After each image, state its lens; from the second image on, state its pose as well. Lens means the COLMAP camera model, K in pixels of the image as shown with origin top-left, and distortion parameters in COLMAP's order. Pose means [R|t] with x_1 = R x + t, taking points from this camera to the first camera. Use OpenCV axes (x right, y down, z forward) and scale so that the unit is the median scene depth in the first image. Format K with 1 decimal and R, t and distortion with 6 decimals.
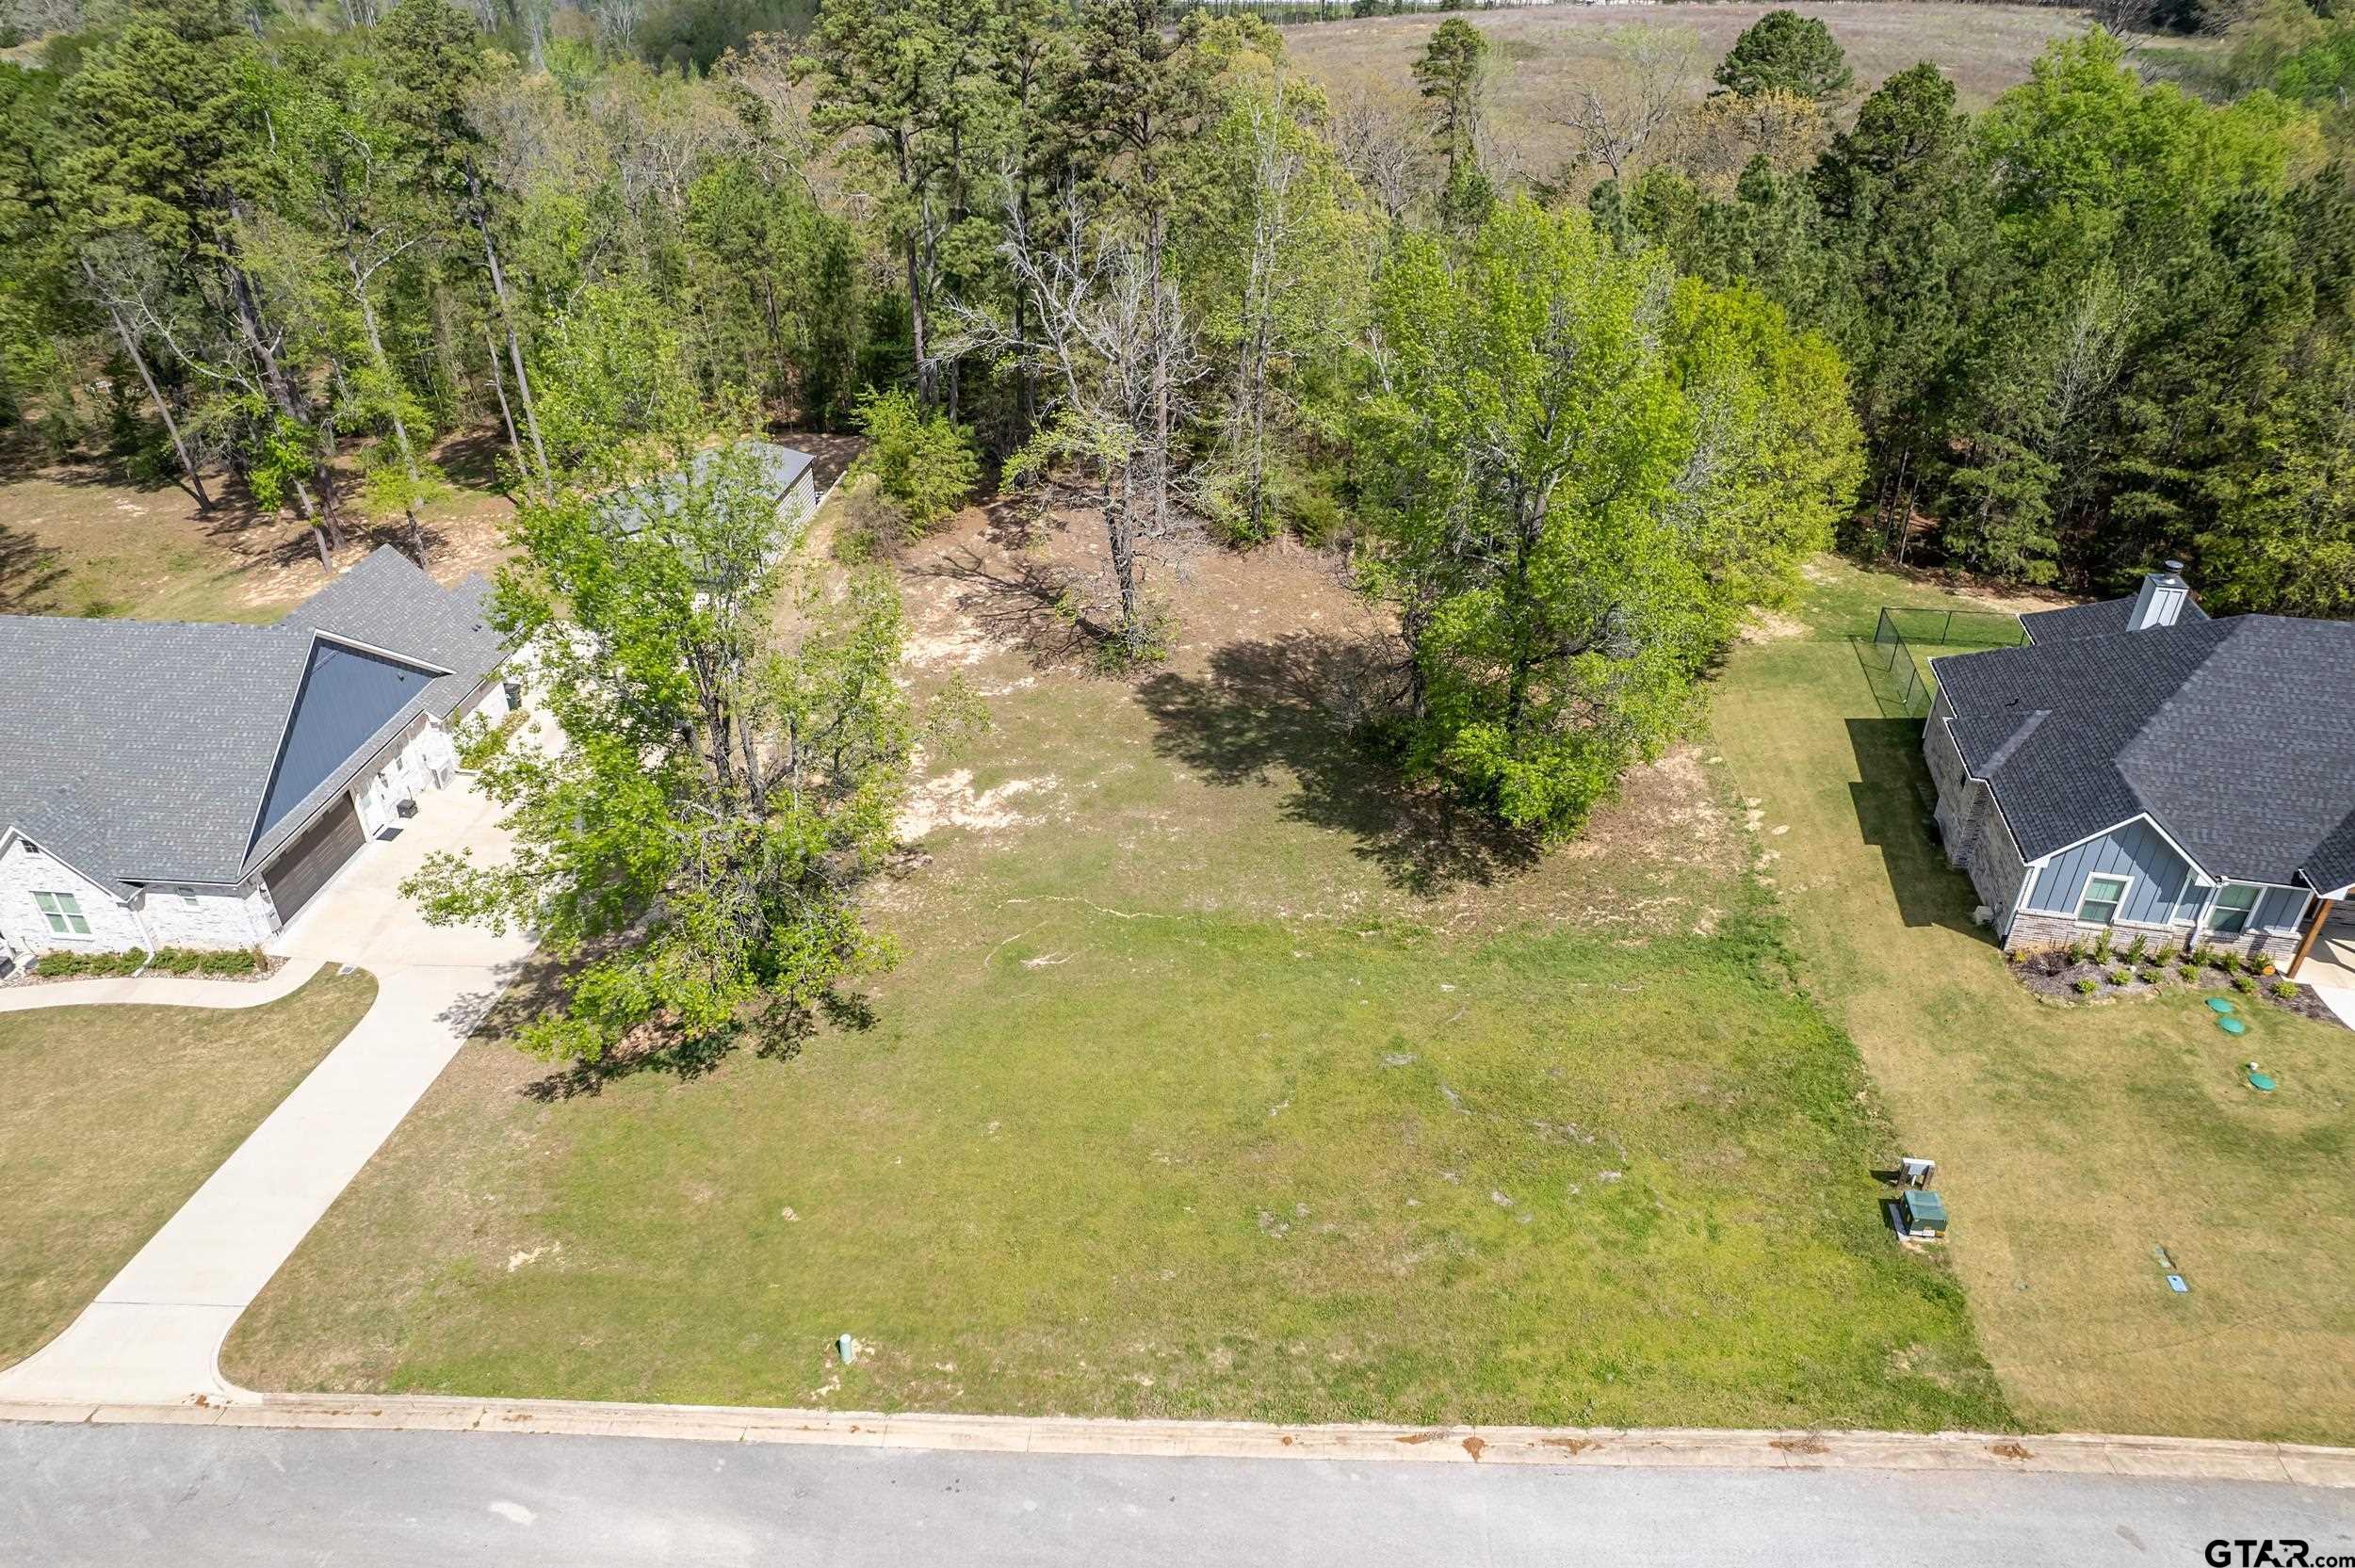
lens RADIAL K [[1506.7, 0, 1183.3], [0, 1506.7, 785.3], [0, 0, 1]] dist [-0.075565, 0.070853]
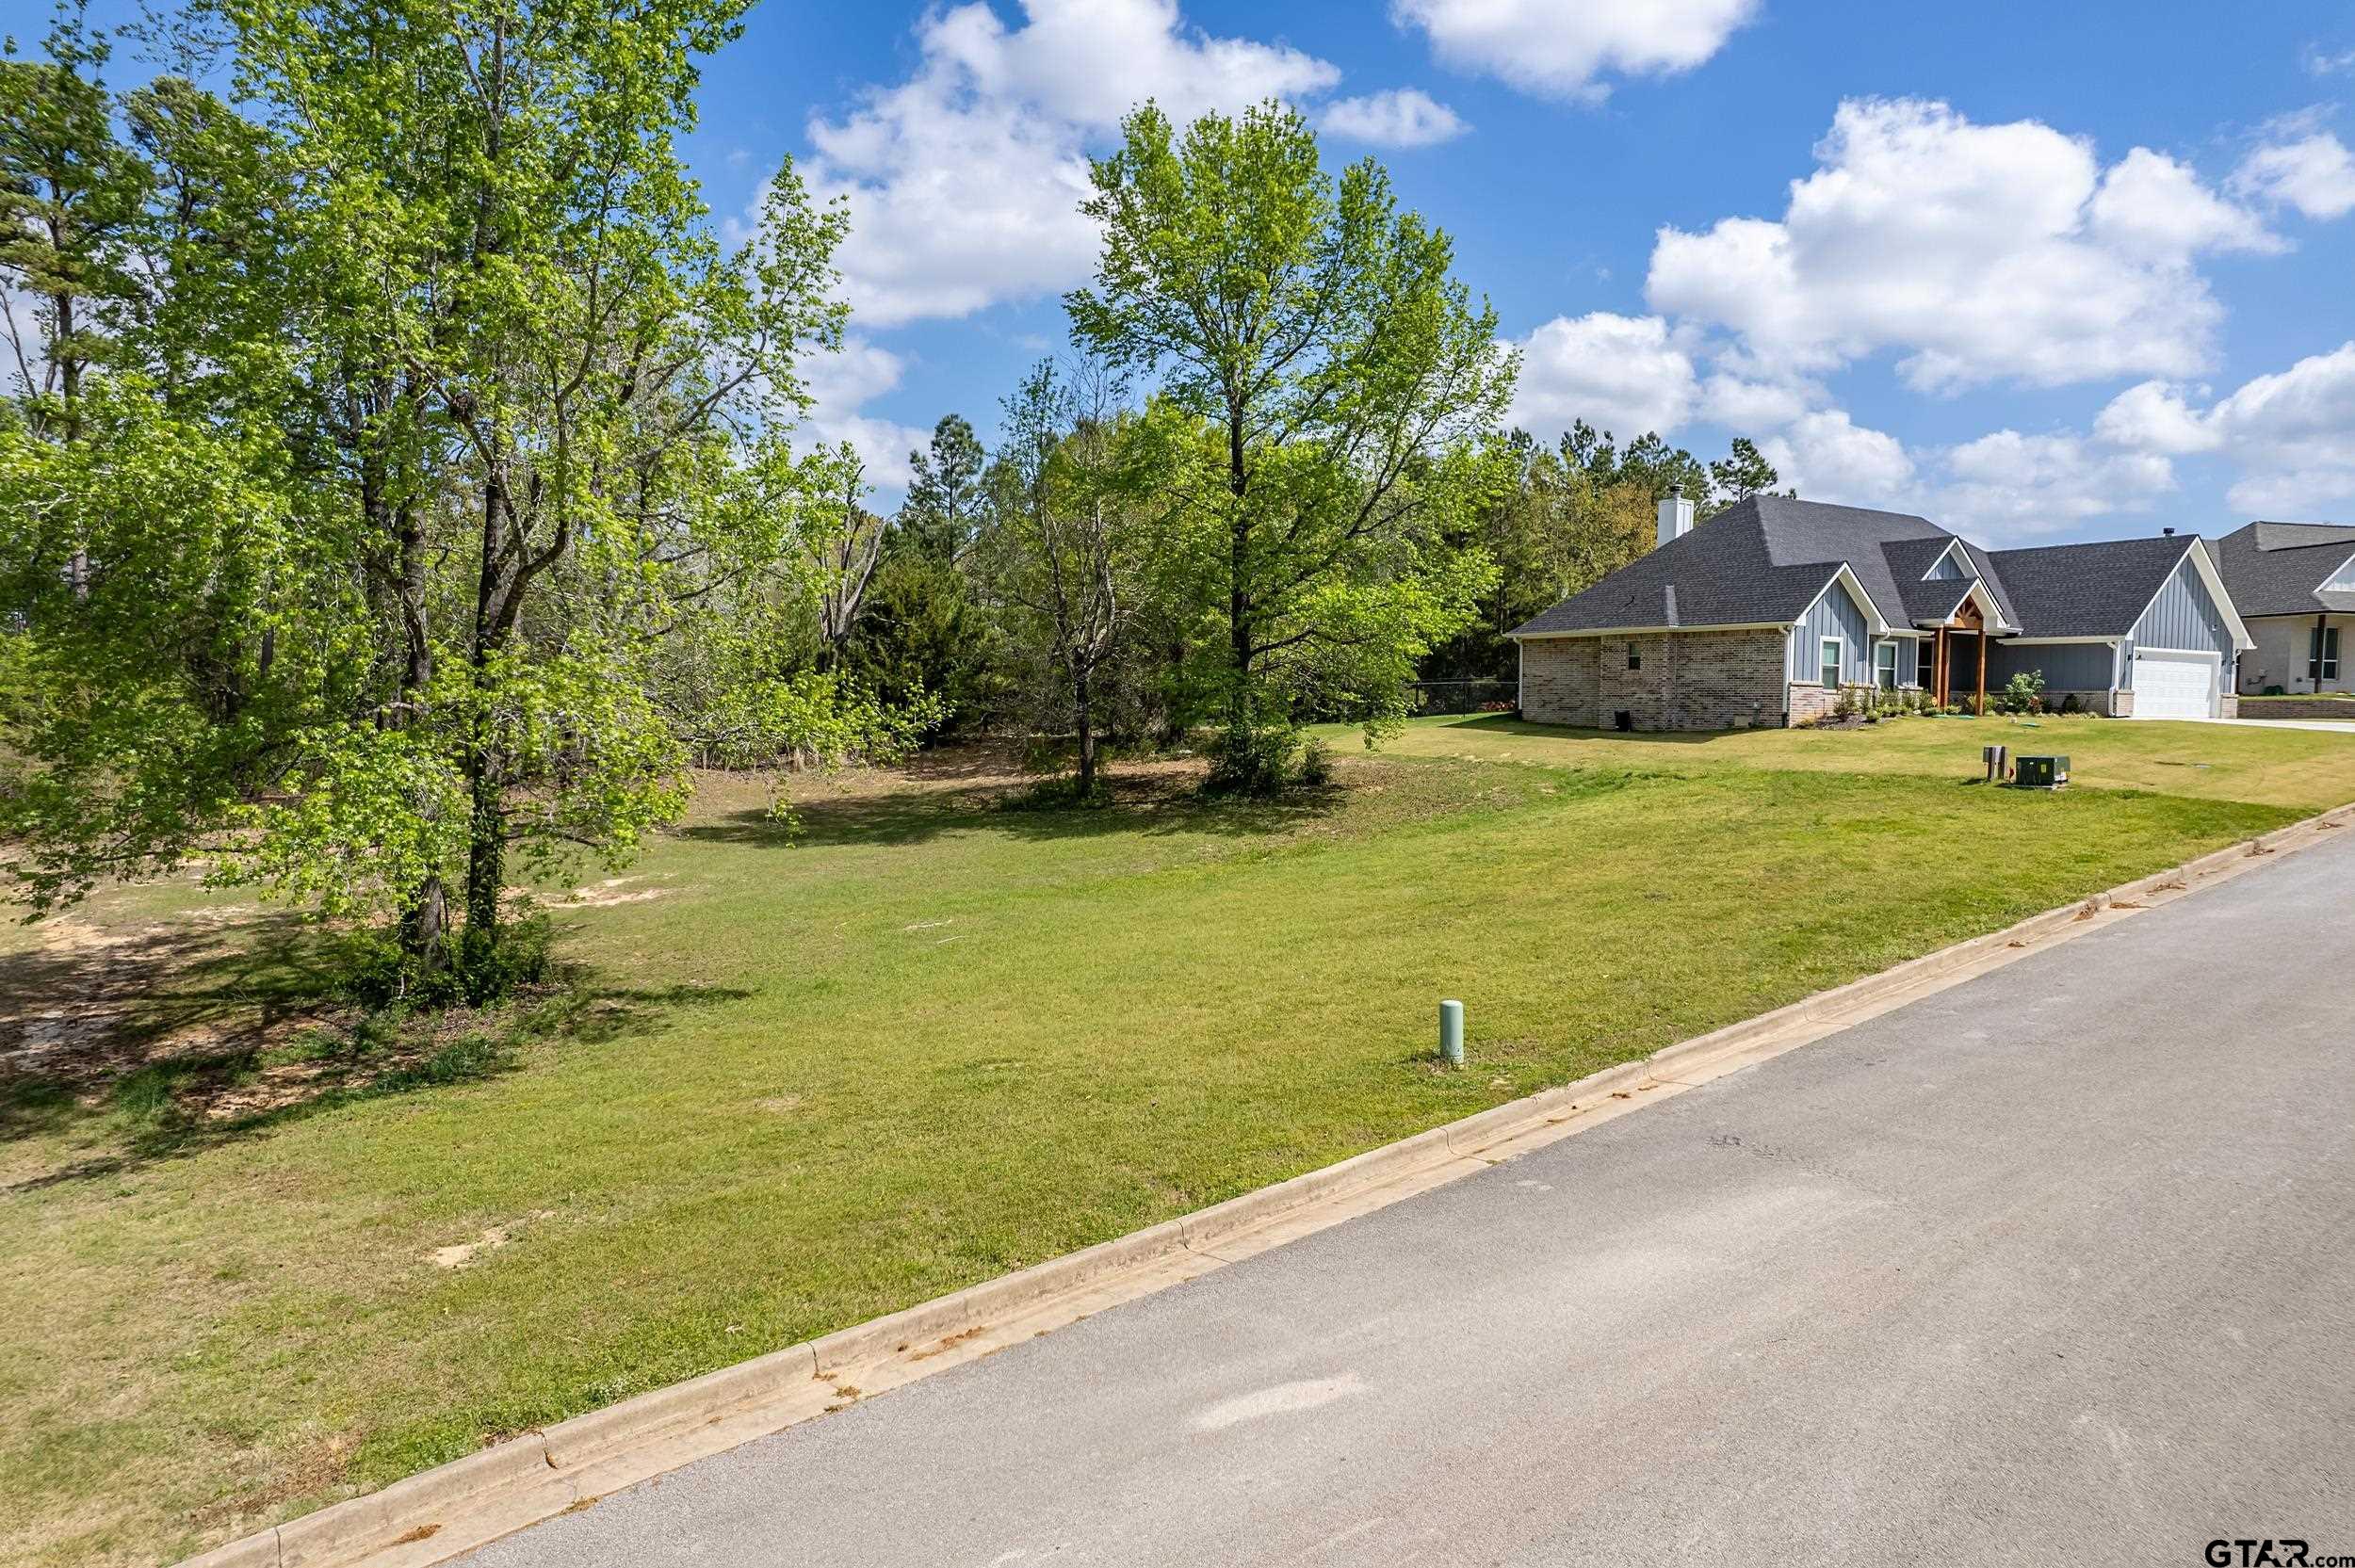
lens RADIAL K [[1506.7, 0, 1179.5], [0, 1506.7, 764.3], [0, 0, 1]] dist [-0.075565, 0.070853]
pose [[0.734967, -0.015305, 0.677930, -0.484774], [0.339377, 0.873830, -0.348203, 0.346433], [-0.587066, 0.485991, 0.647430, 0.547445]]
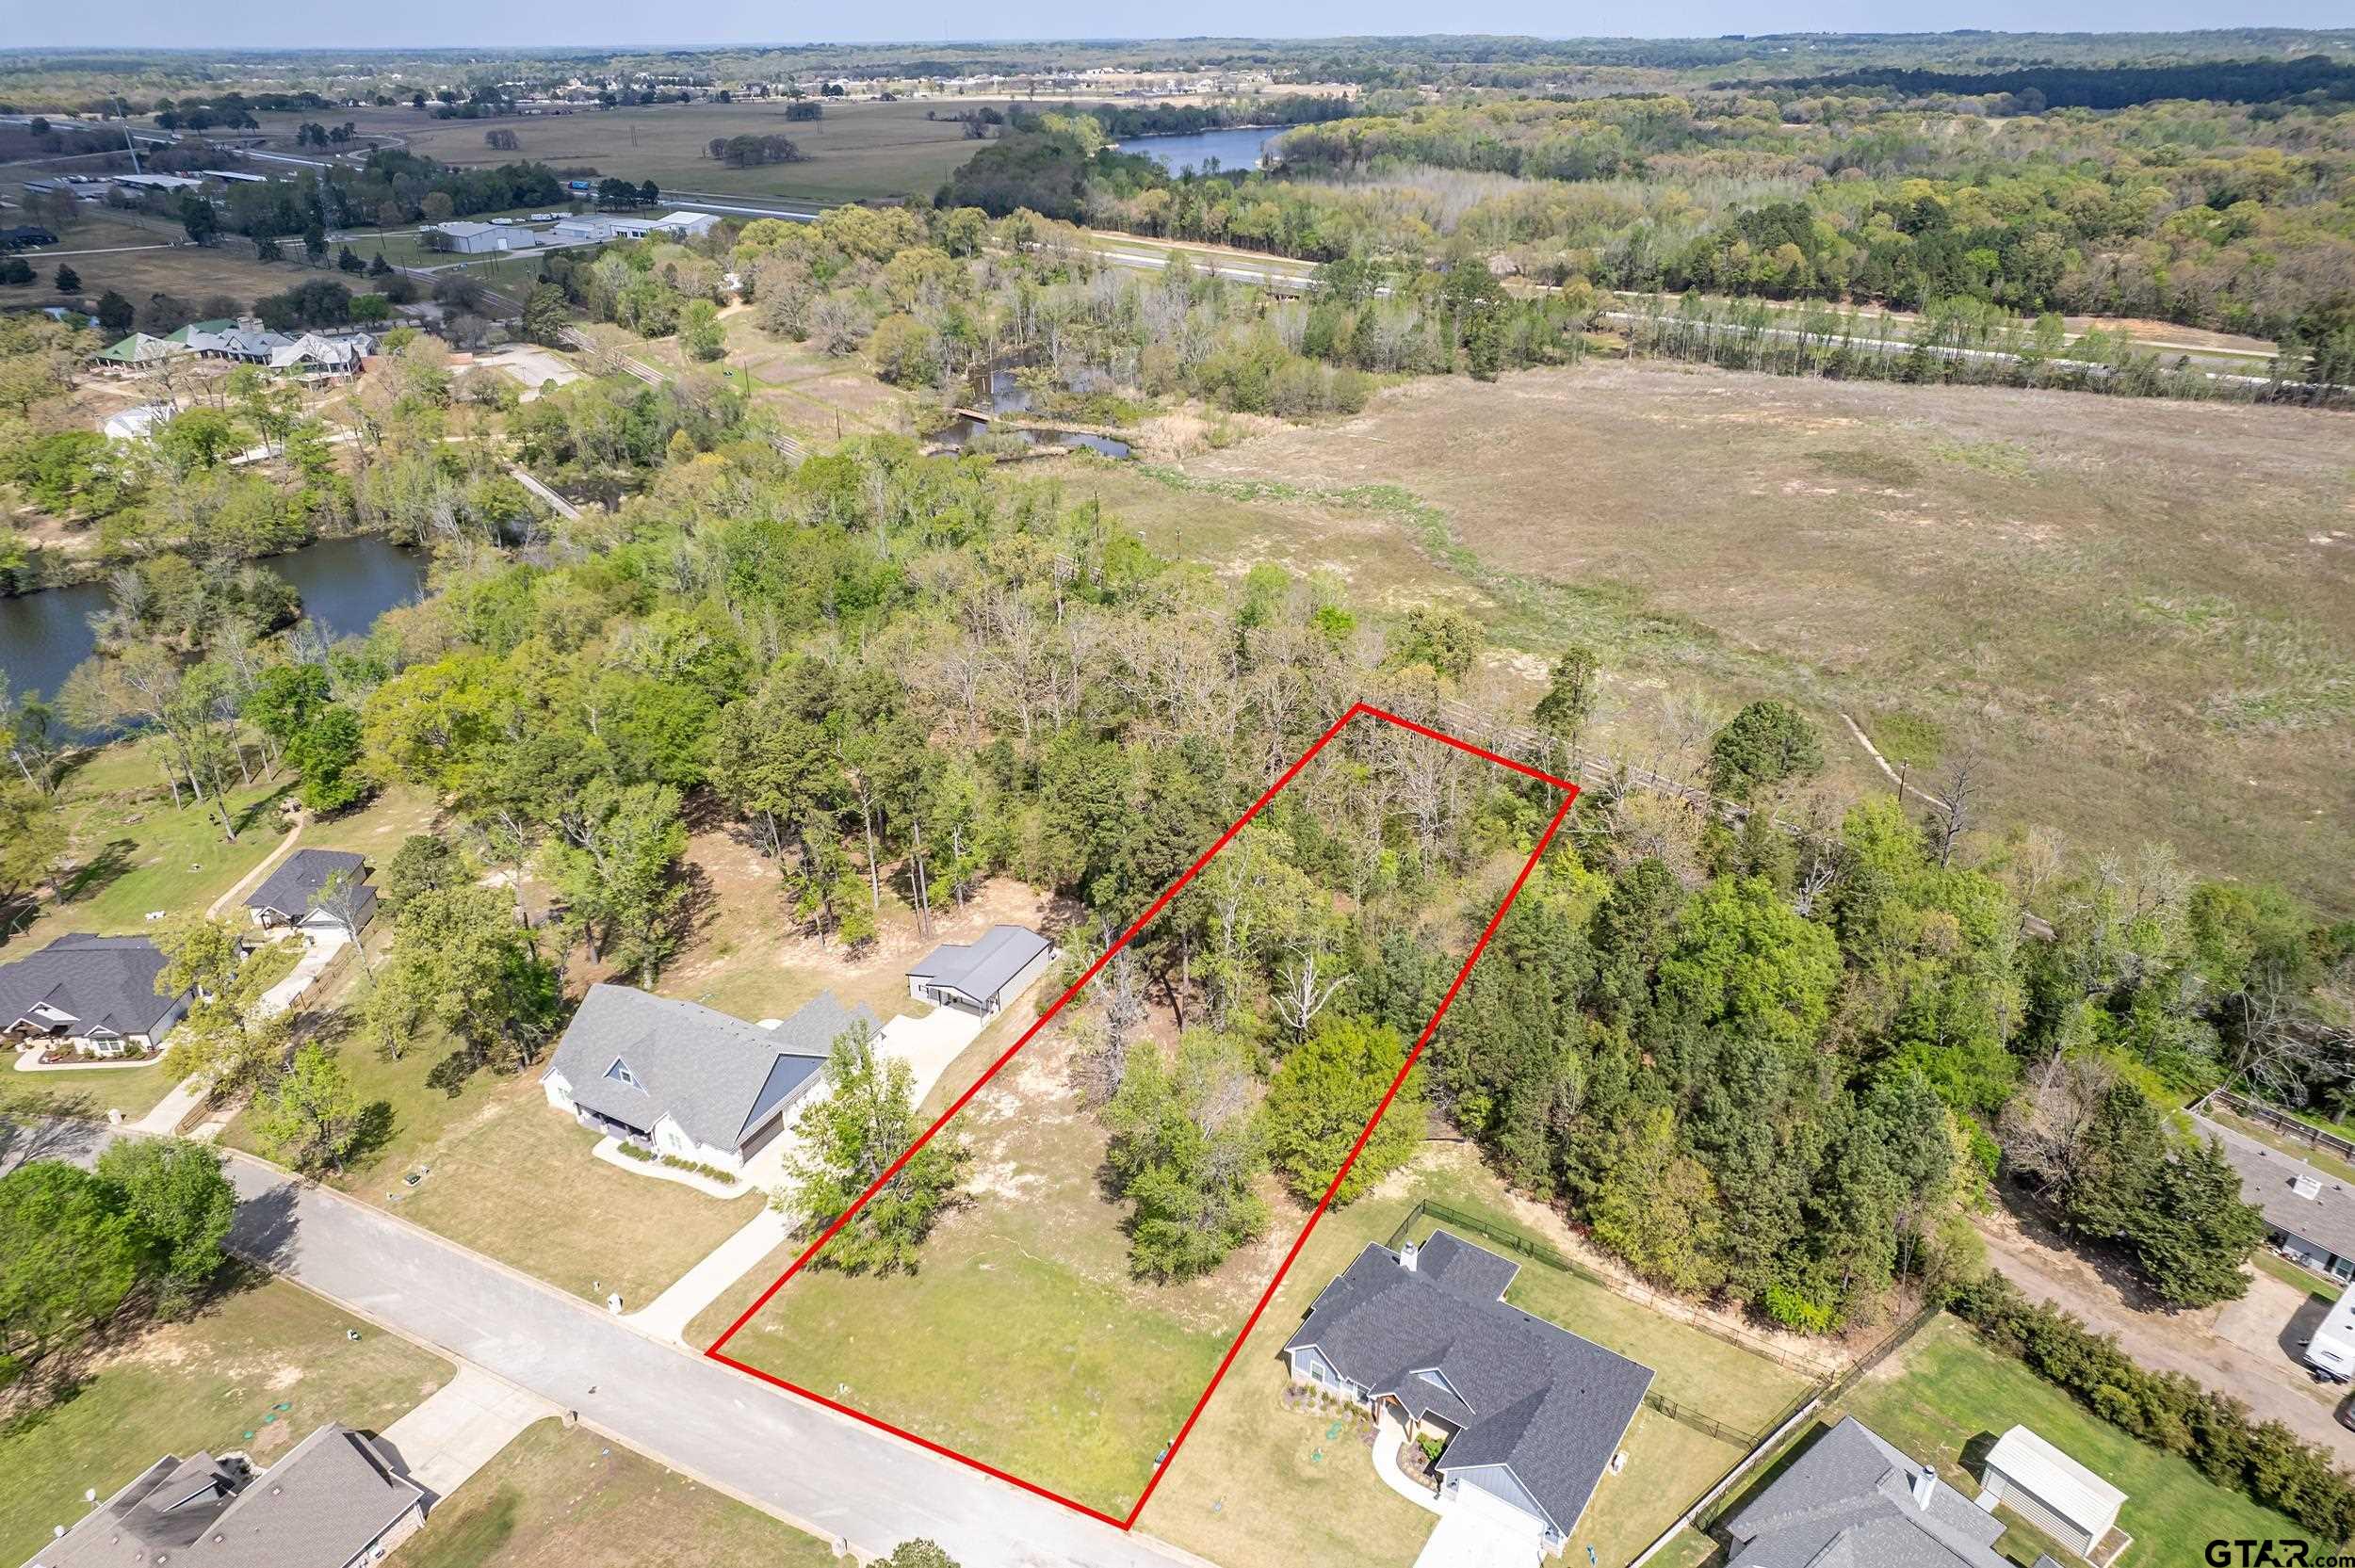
lens RADIAL K [[1506.7, 0, 1174.3], [0, 1506.7, 776.9], [0, 0, 1]] dist [-0.075565, 0.070853]
pose [[0.919042, 0.164879, -0.358017, 1.059112], [-0.194420, 0.979749, -0.047875, -0.696352], [0.342873, 0.113605, 0.932487, -1.464480]]
